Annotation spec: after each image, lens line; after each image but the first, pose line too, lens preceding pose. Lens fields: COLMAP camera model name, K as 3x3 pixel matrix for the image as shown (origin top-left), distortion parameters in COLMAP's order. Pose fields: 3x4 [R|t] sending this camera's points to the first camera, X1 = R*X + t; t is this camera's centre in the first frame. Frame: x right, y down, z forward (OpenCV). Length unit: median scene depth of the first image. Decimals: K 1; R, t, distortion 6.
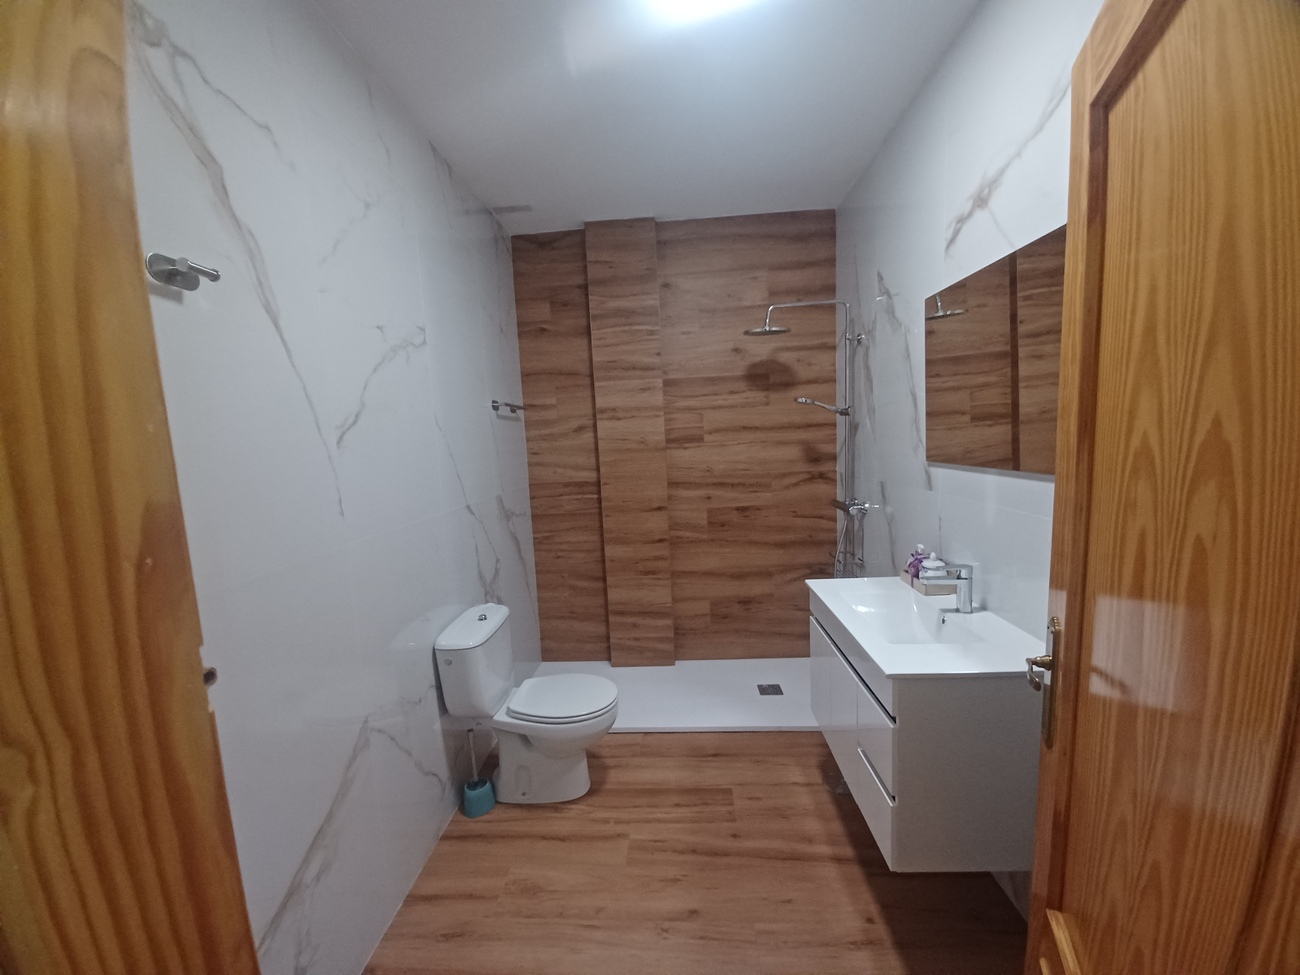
lens RADIAL K [[510.4, 0, 647.9], [0, 510.4, 499.0], [0, 0, 1]] dist [-0.000221, -0.007610]
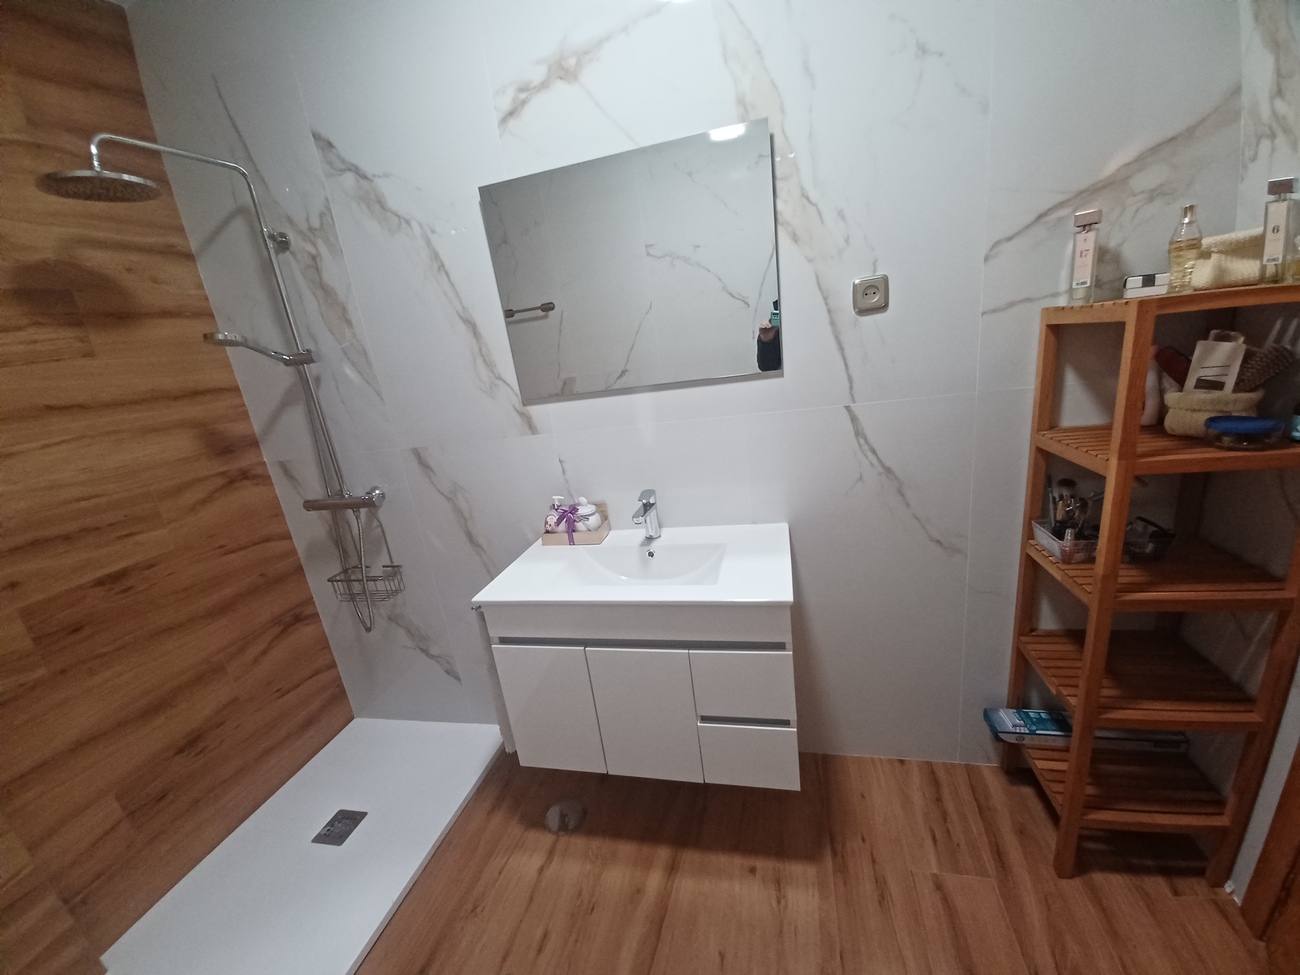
lens RADIAL K [[513.1, 0, 648.3], [0, 513.1, 501.4], [0, 0, 1]] dist [0.021400, -0.019403]
pose [[0.188294, -0.258237, 0.947554, -0.158897], [0.240536, 0.947554, 0.210439, -0.029428], [-0.952202, 0.188296, 0.240534, 0.405143]]
